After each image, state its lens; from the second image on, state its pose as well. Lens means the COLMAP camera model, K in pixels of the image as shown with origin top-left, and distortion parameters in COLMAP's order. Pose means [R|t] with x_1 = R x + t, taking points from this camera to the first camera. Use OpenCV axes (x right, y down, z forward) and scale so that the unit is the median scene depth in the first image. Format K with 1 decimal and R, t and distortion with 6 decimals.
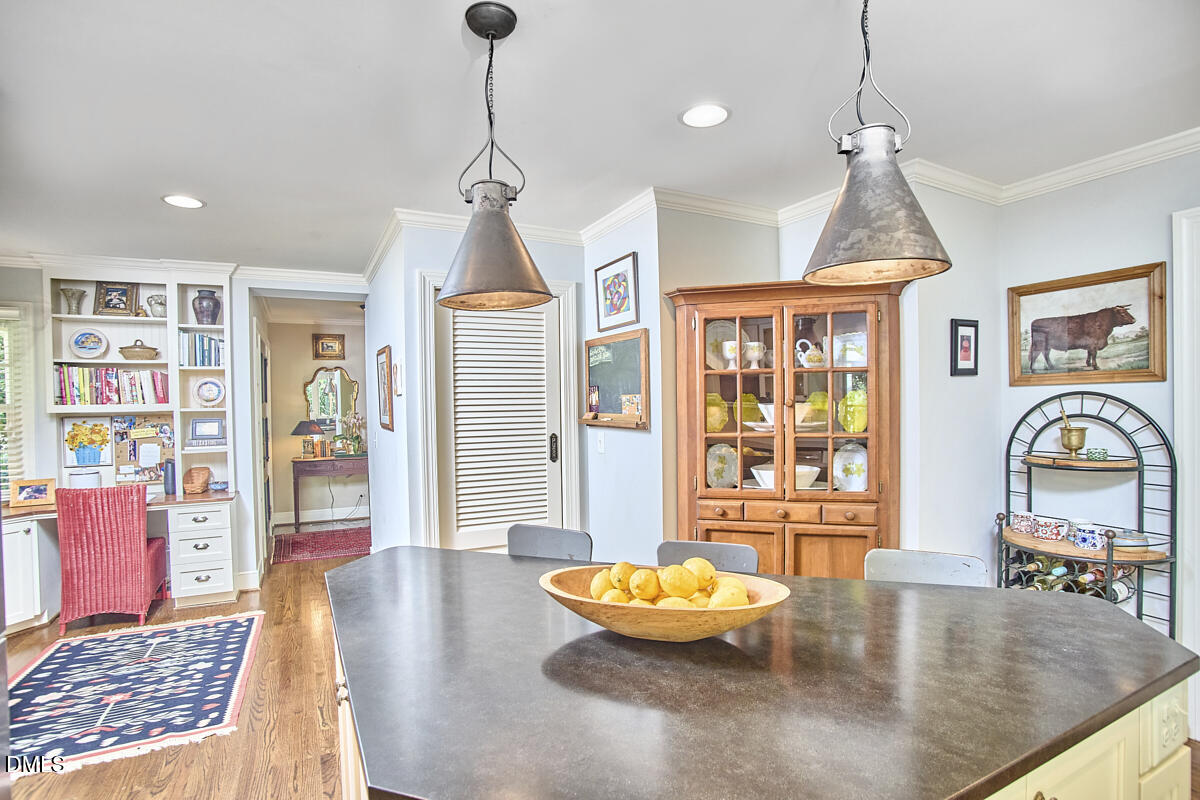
lens RADIAL K [[598.2, 0, 602.5], [0, 598.2, 401.5], [0, 0, 1]] dist [-0.034072, 0.001566]
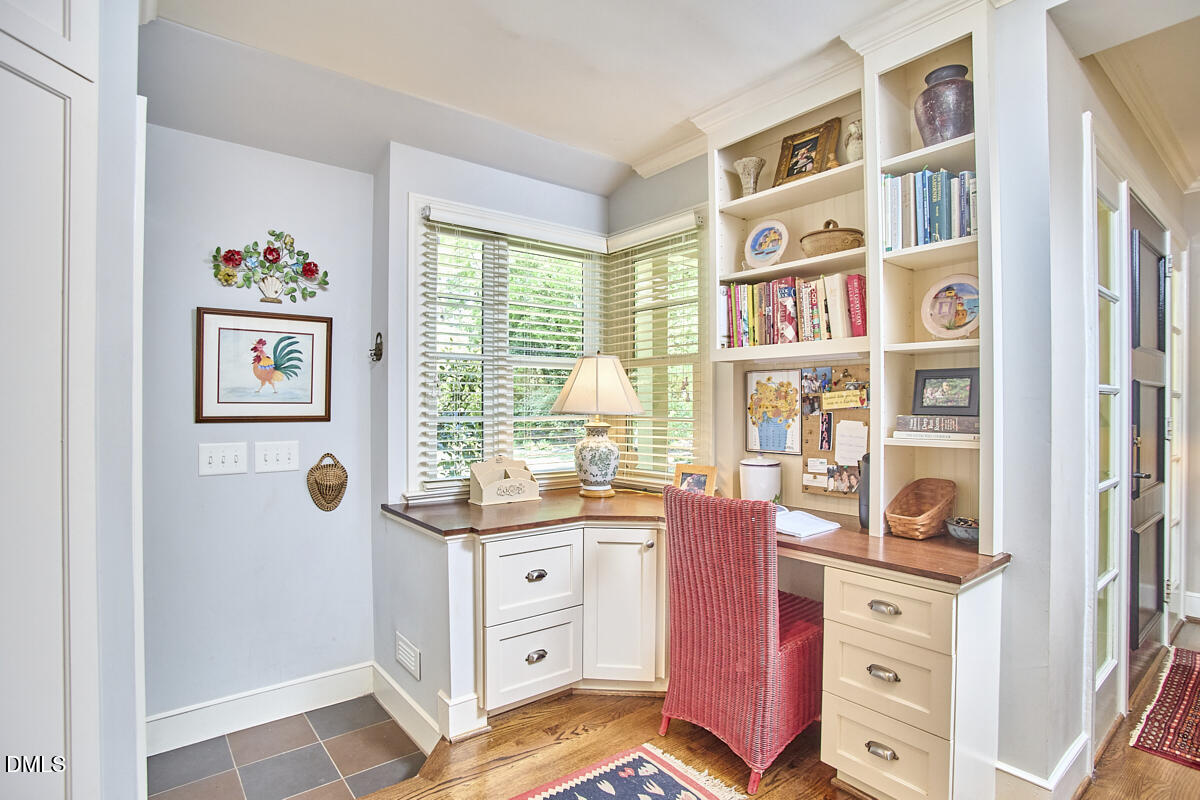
lens RADIAL K [[598.2, 0, 603.4], [0, 598.2, 398.7], [0, 0, 1]] dist [-0.034072, 0.001566]
pose [[0.180382, -0.000384, -0.983597, -0.310033], [-0.012485, 0.999918, -0.002680, 0.058696], [0.983517, 0.012763, 0.180363, 0.713433]]
